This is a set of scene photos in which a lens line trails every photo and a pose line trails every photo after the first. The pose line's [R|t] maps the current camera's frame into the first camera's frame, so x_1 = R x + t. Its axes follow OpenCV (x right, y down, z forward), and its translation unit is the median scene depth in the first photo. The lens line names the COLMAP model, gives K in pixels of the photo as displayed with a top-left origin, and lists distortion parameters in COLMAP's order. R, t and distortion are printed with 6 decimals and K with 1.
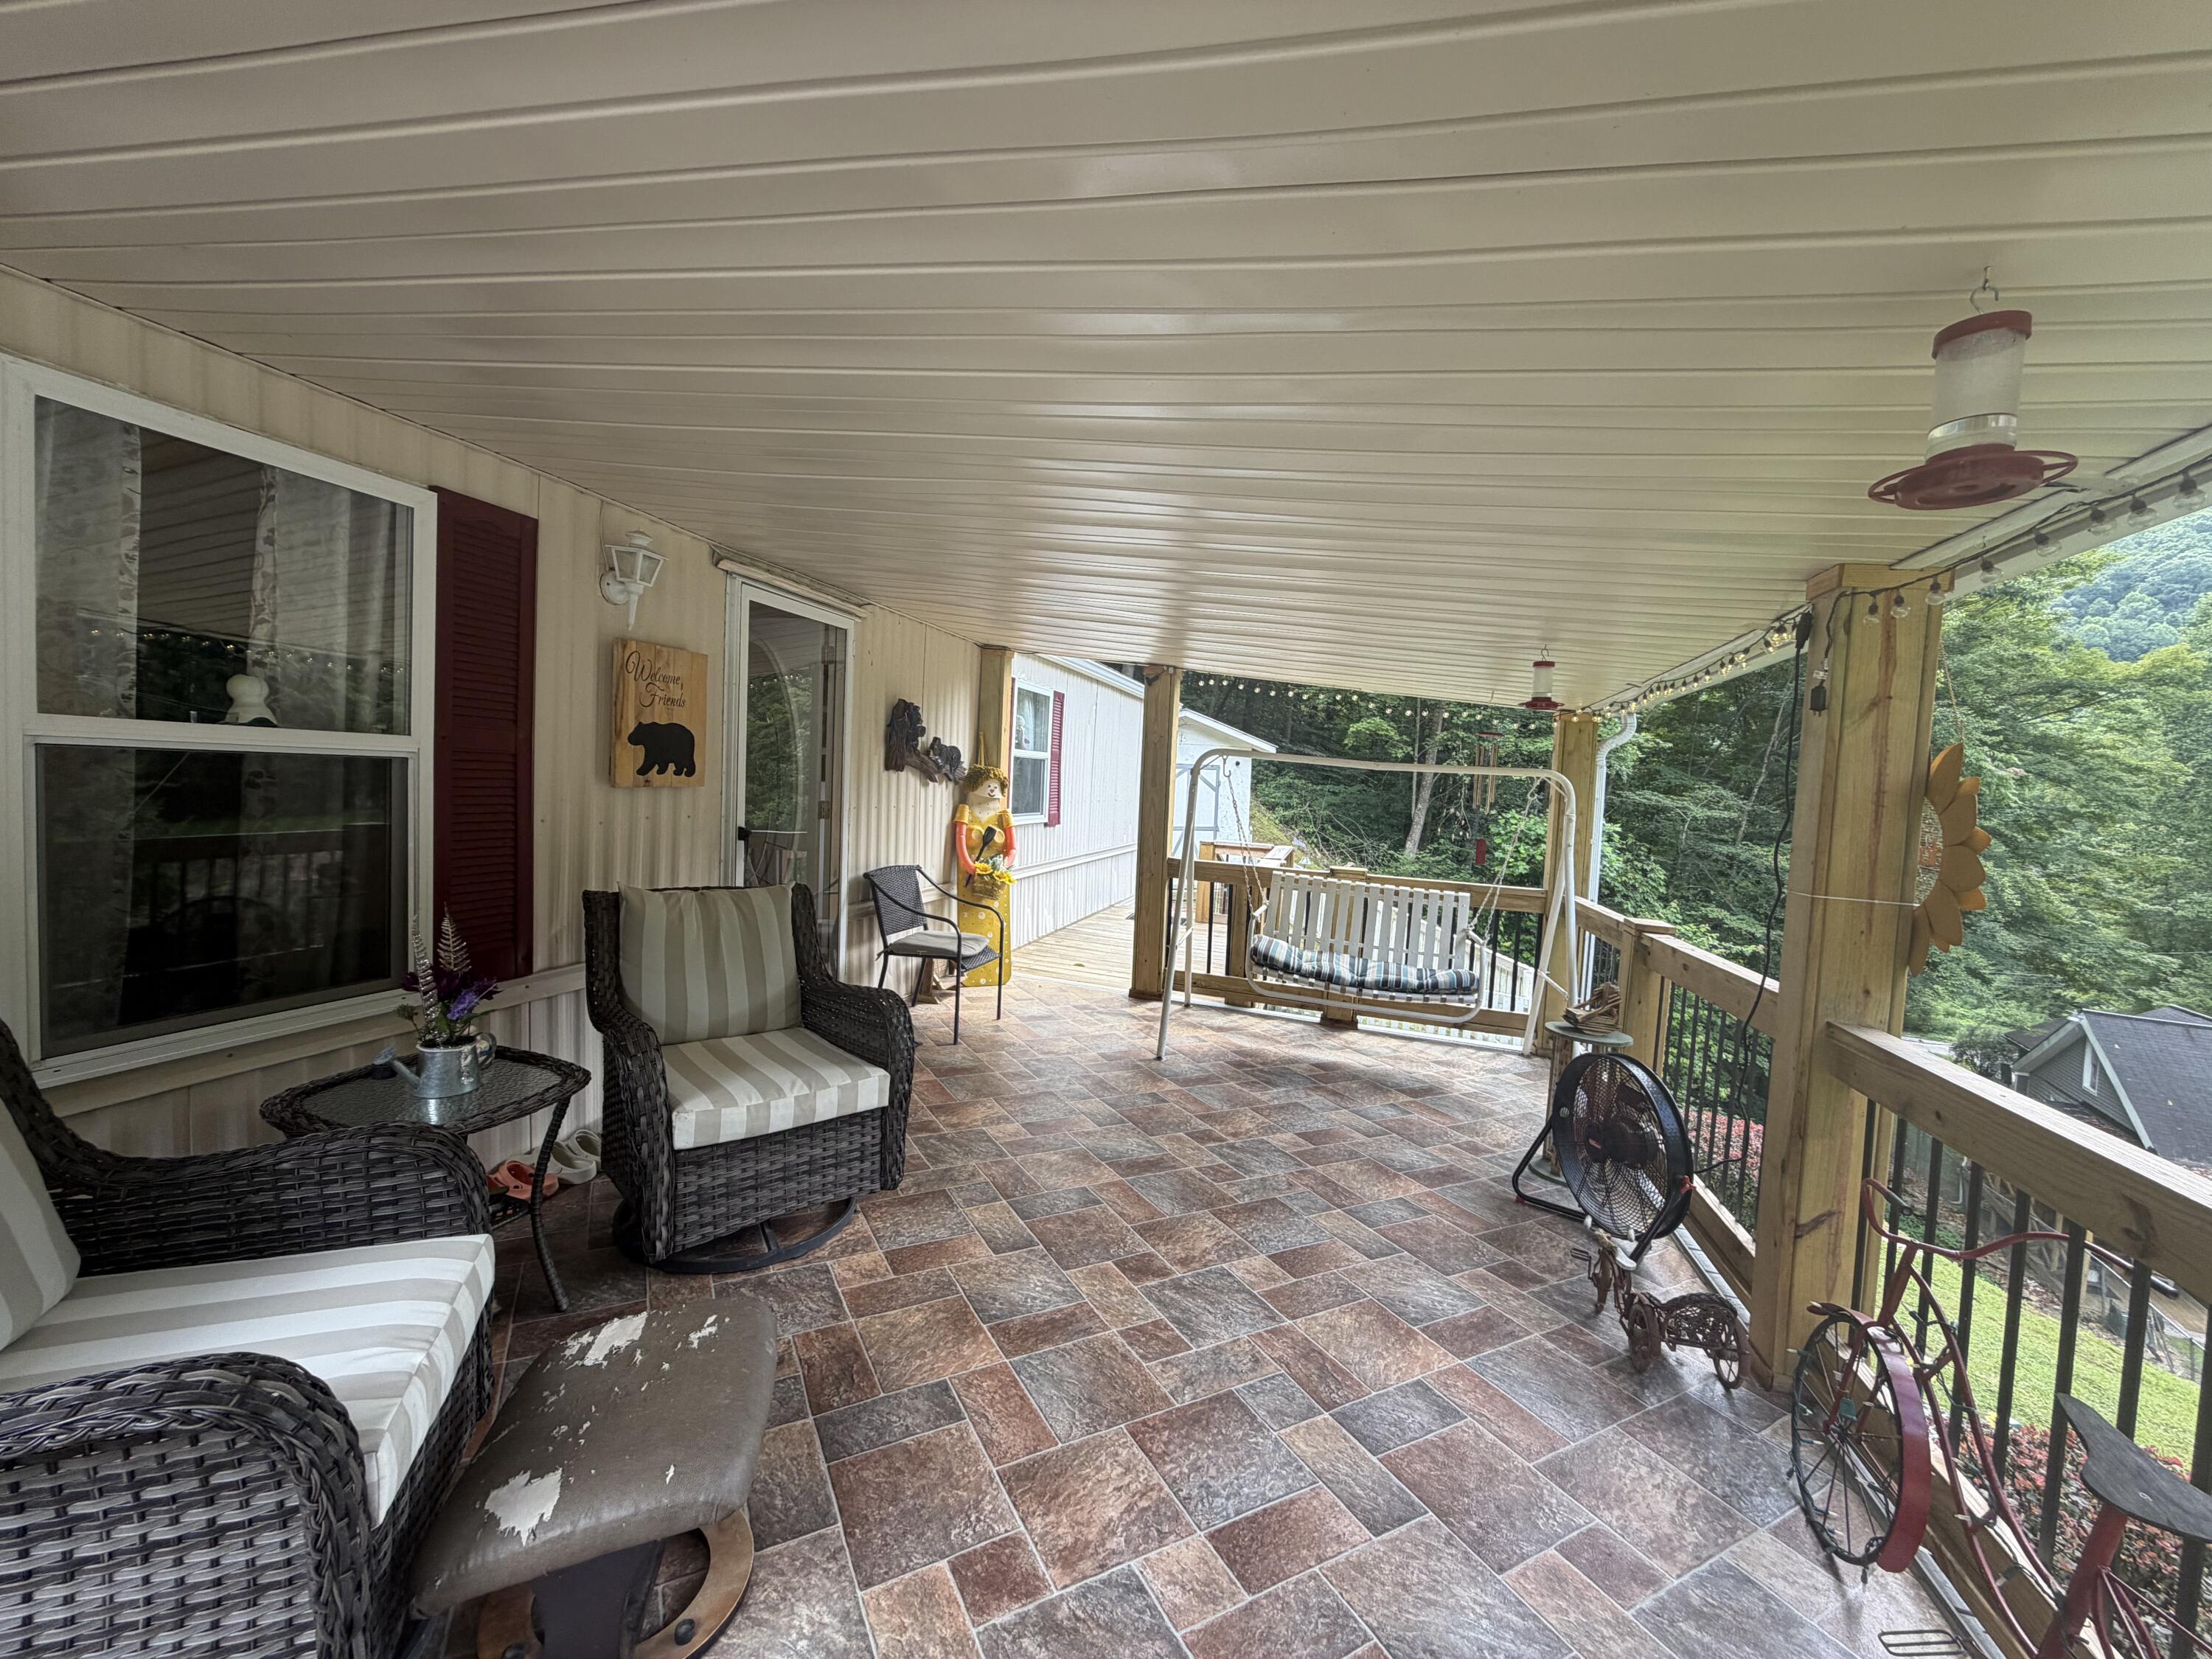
lens RADIAL K [[880.8, 0, 1098.7], [0, 880.8, 828.4], [0, 0, 1]] dist [0.000085, 0.000434]
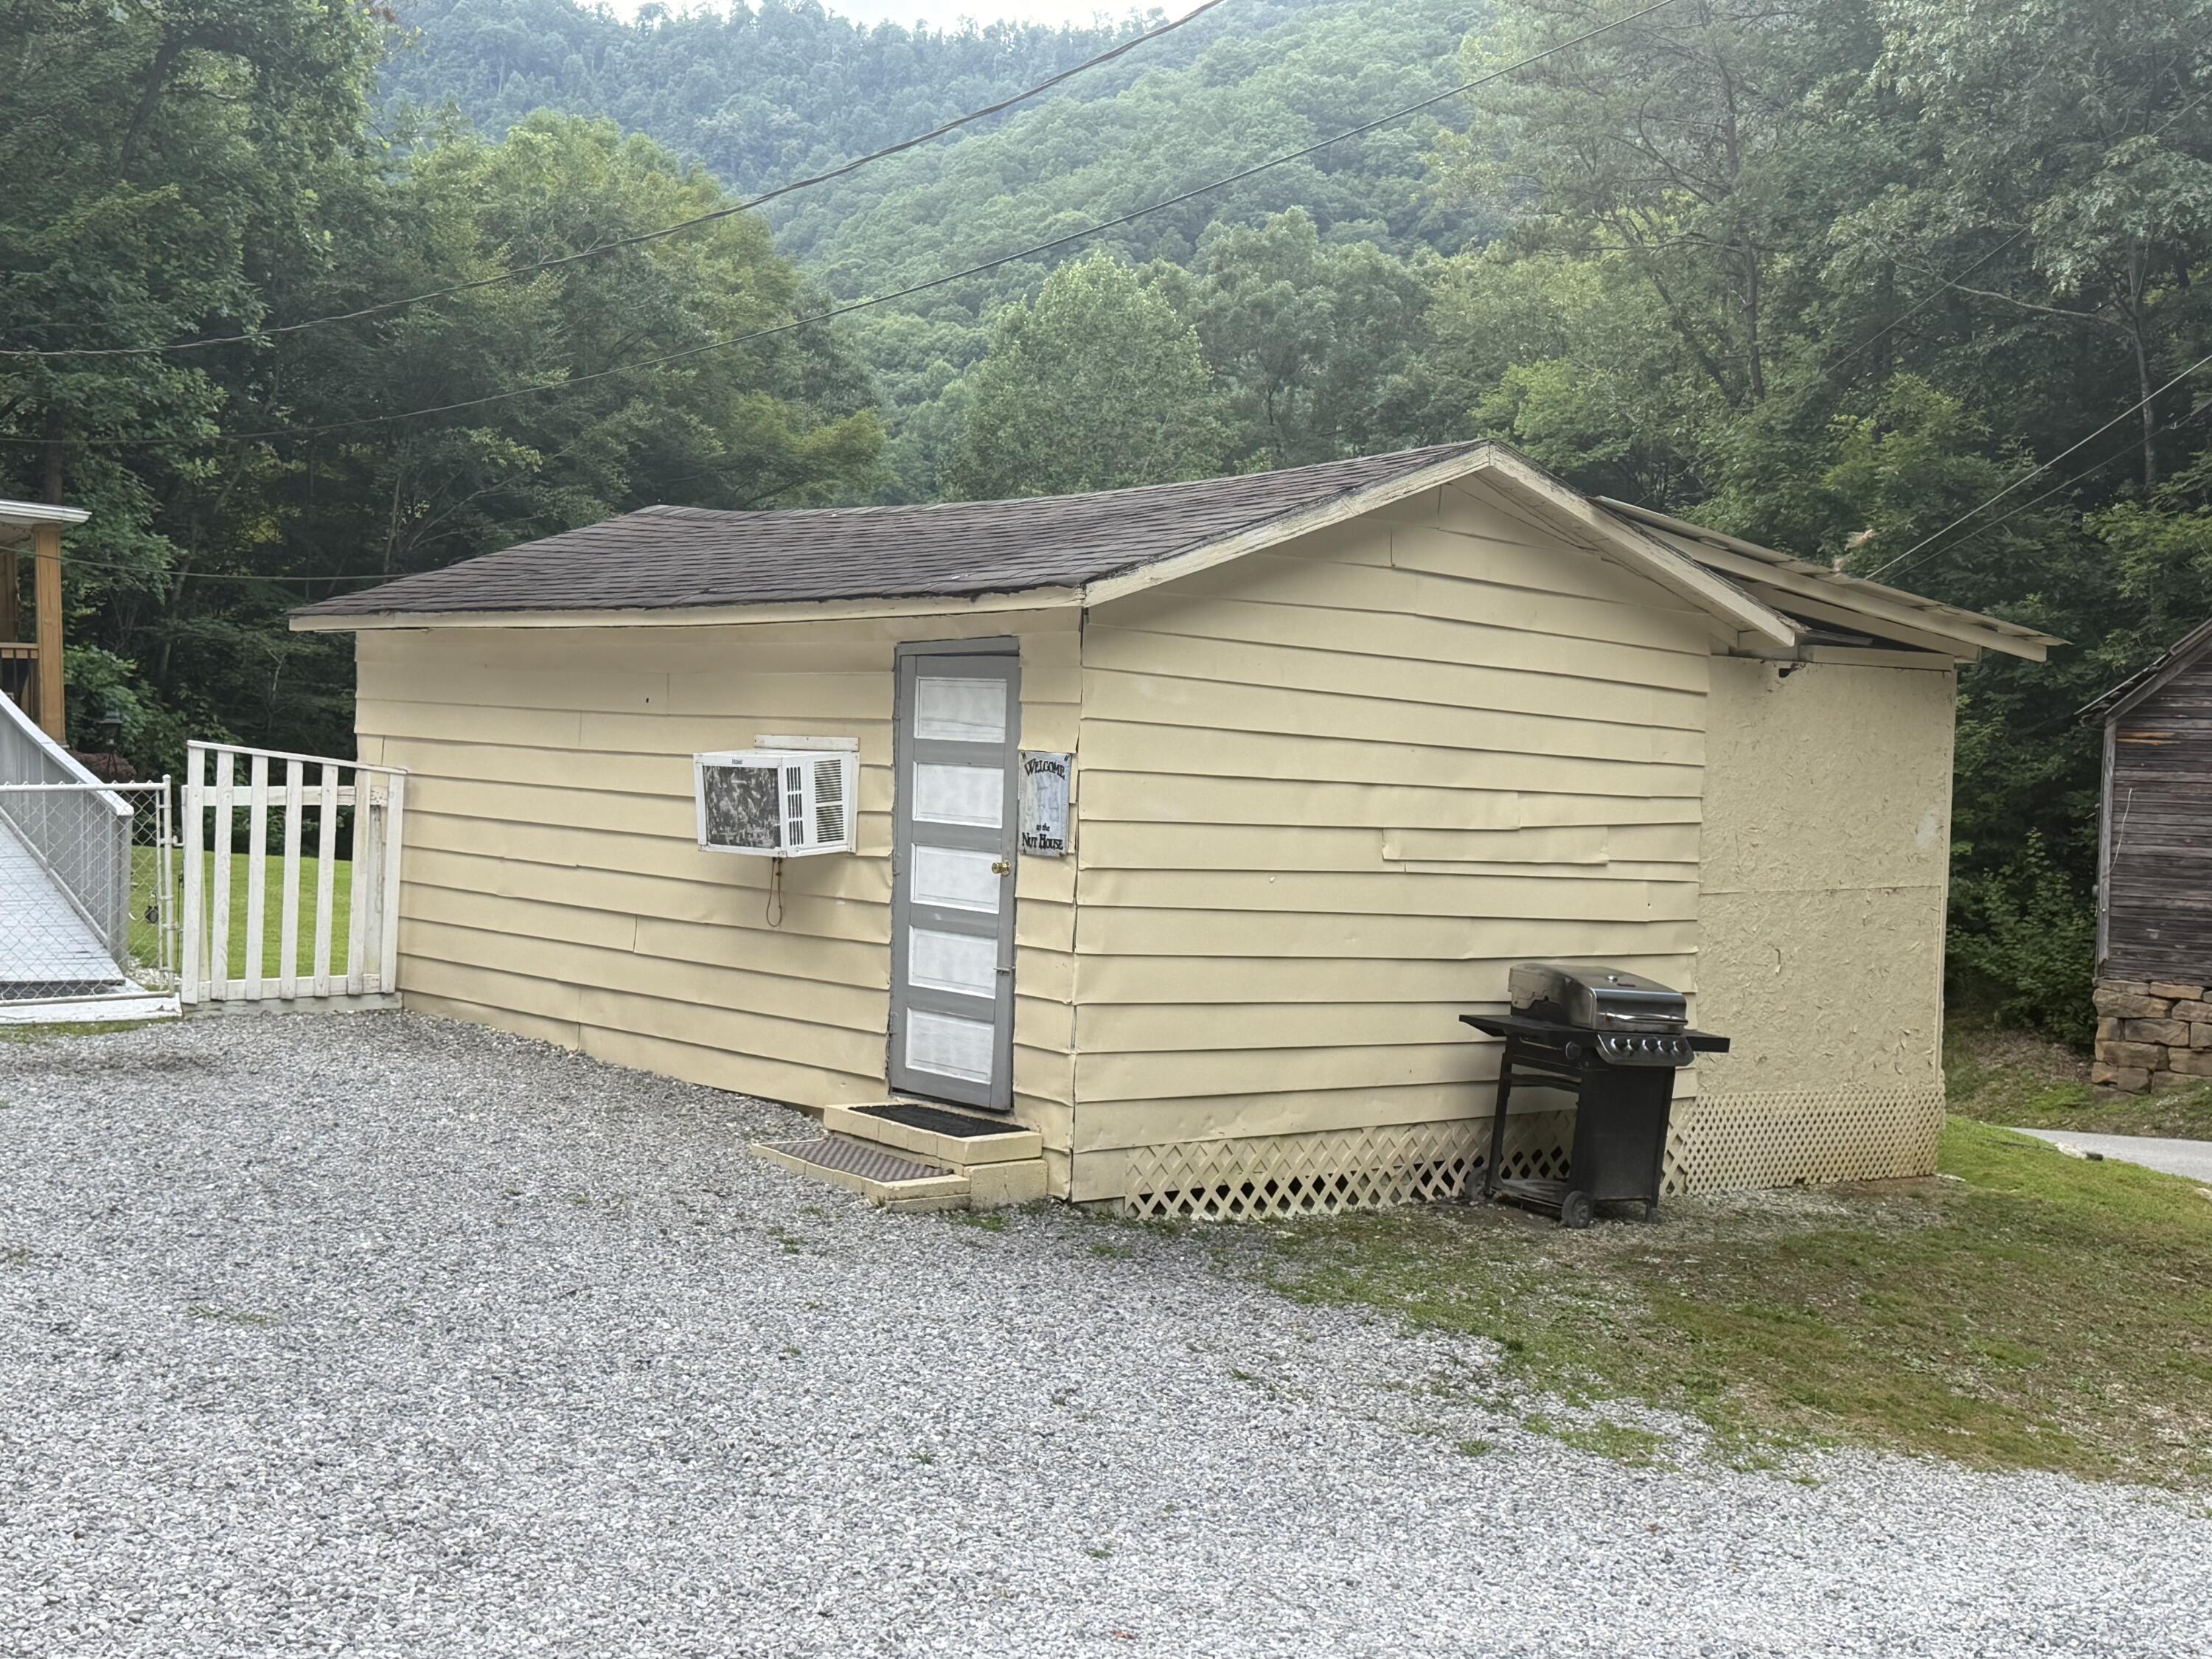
lens RADIAL K [[2731.3, 0, 1111.5], [0, 2731.3, 850.9], [0, 0, 1]] dist [0.120364, 0.000000]
pose [[0.700161, -0.086581, 0.708716, -2.375769], [0.067705, 0.996199, 0.054814, 0.391909], [-0.710767, 0.009605, 0.703361, -5.780522]]
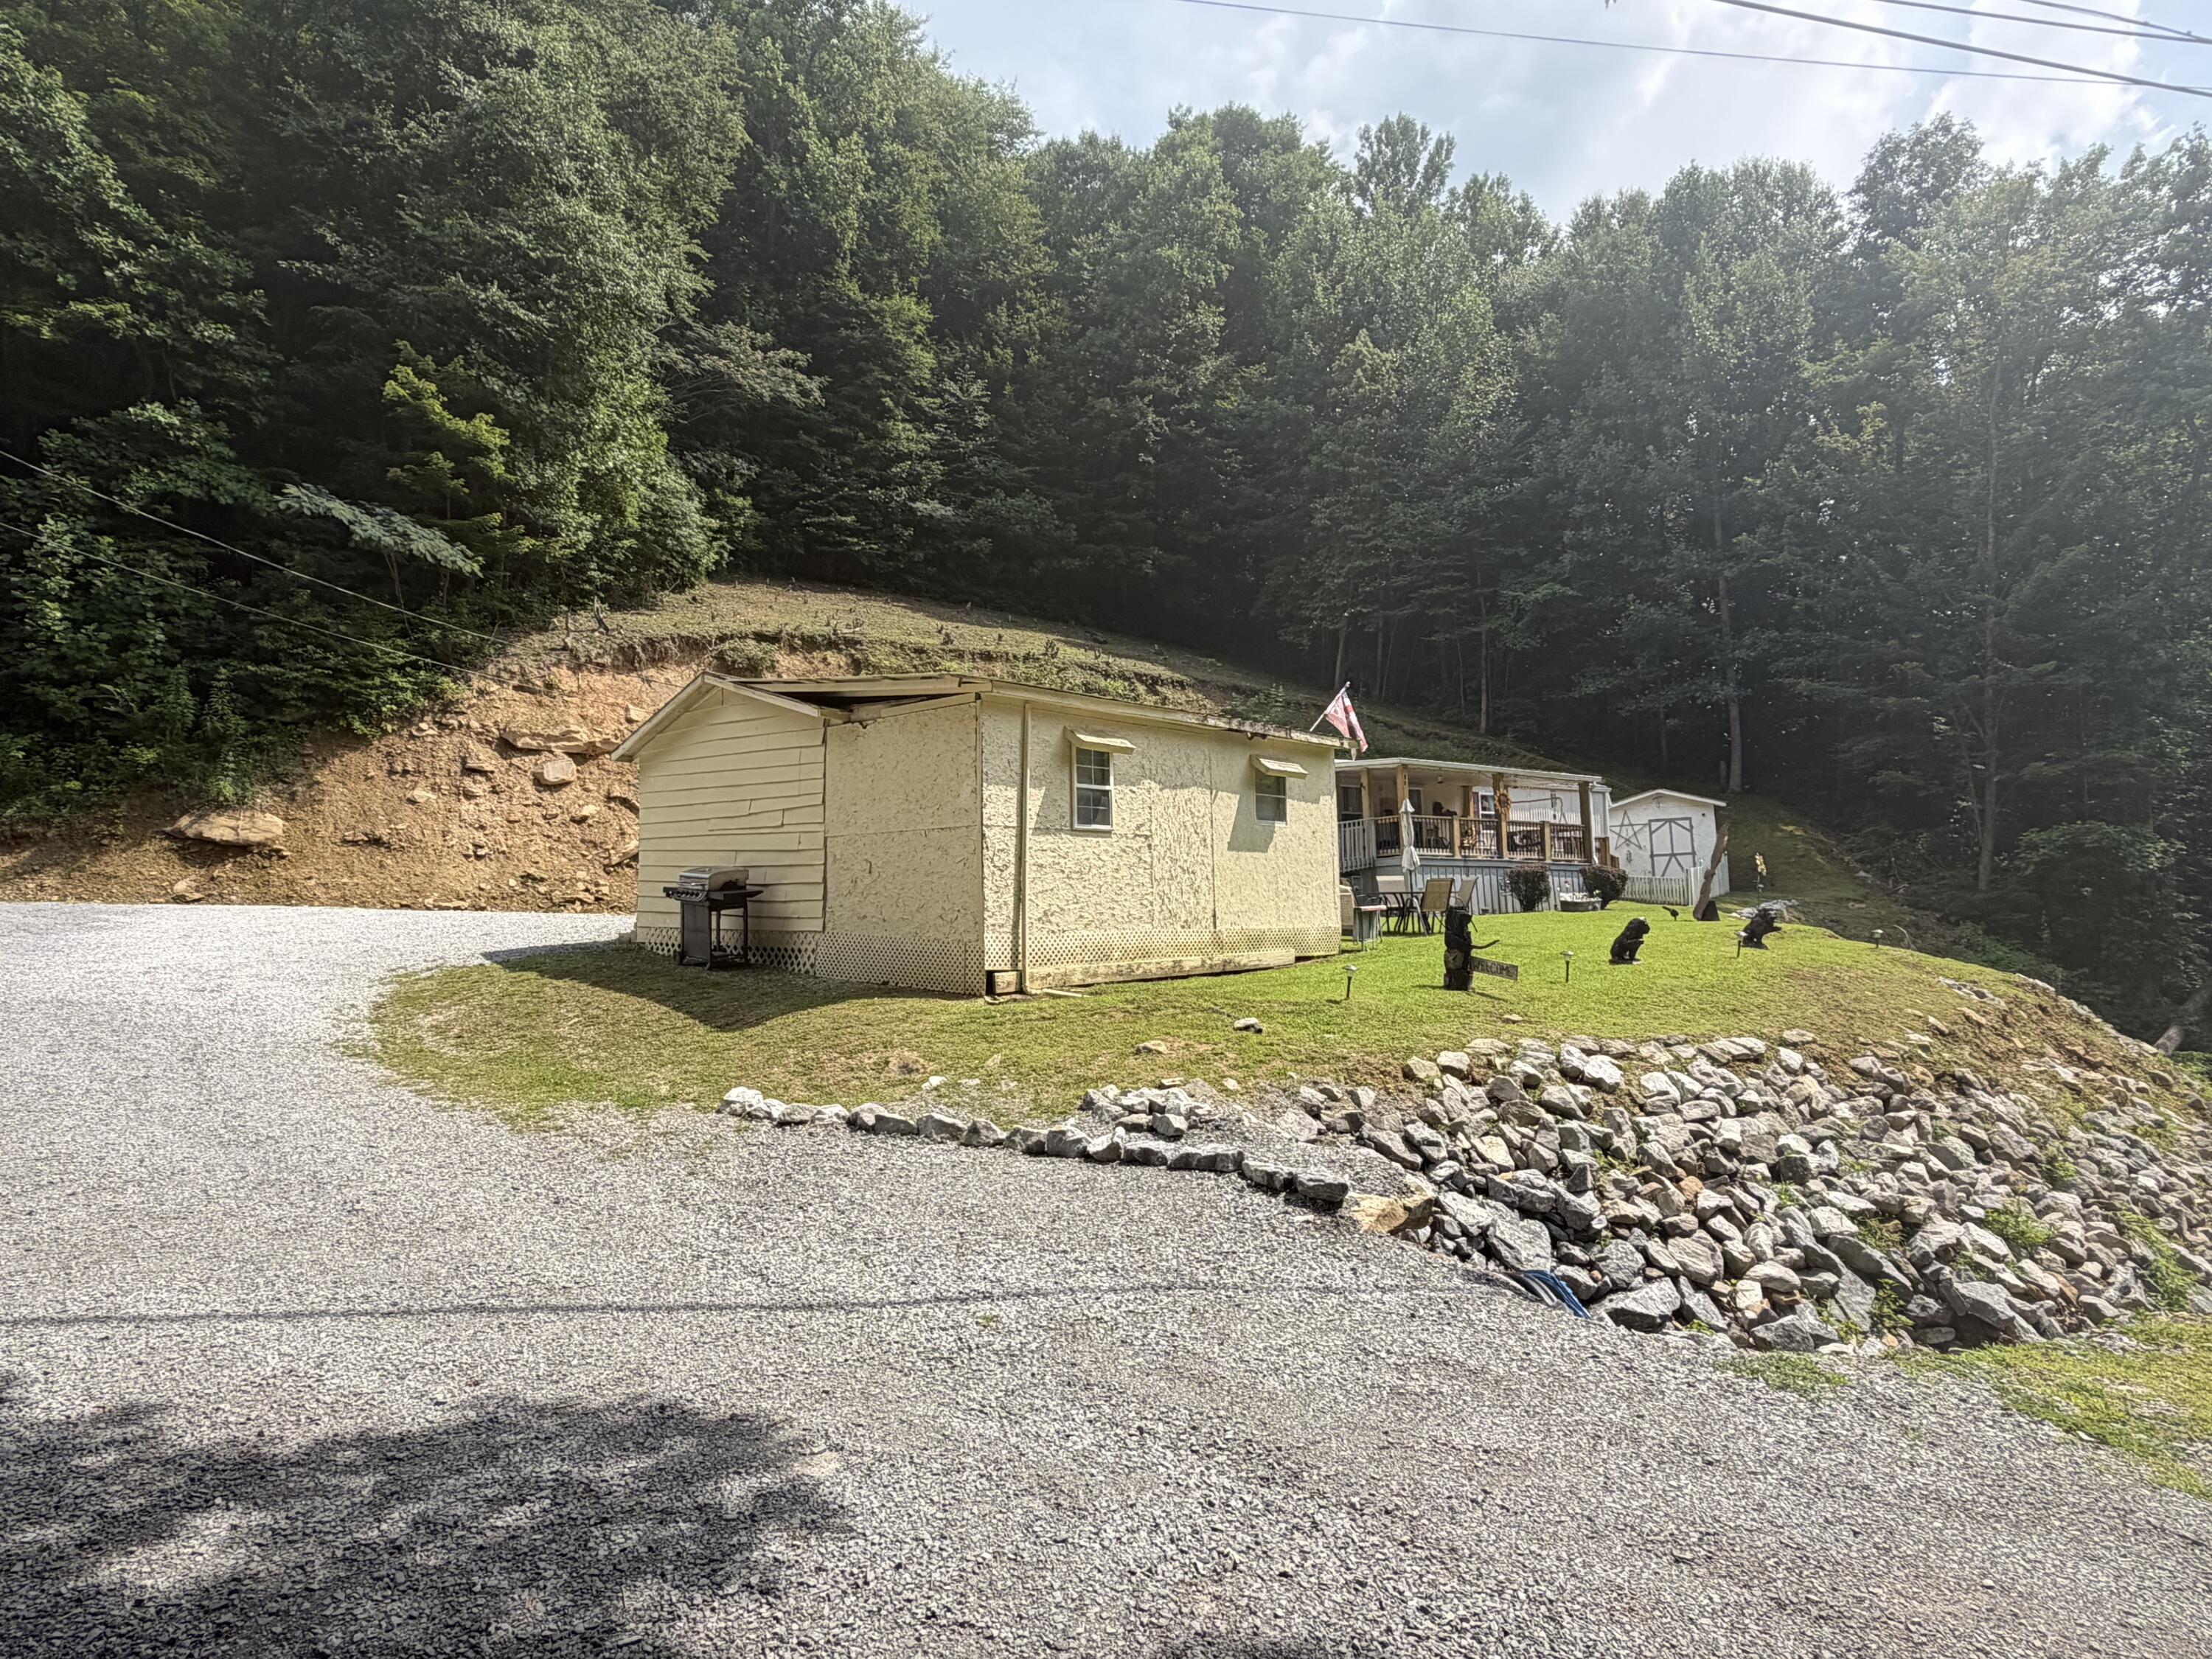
lens RADIAL K [[1297.7, 0, 1097.1], [0, 1297.7, 818.6], [0, 0, 1]] dist [-0.000759, 0.000625]
pose [[0.753669, -0.132084, -0.643845, 3.233735], [0.025142, 0.984676, -0.172573, 1.235996], [0.656773, 0.113875, 0.745441, -6.014953]]
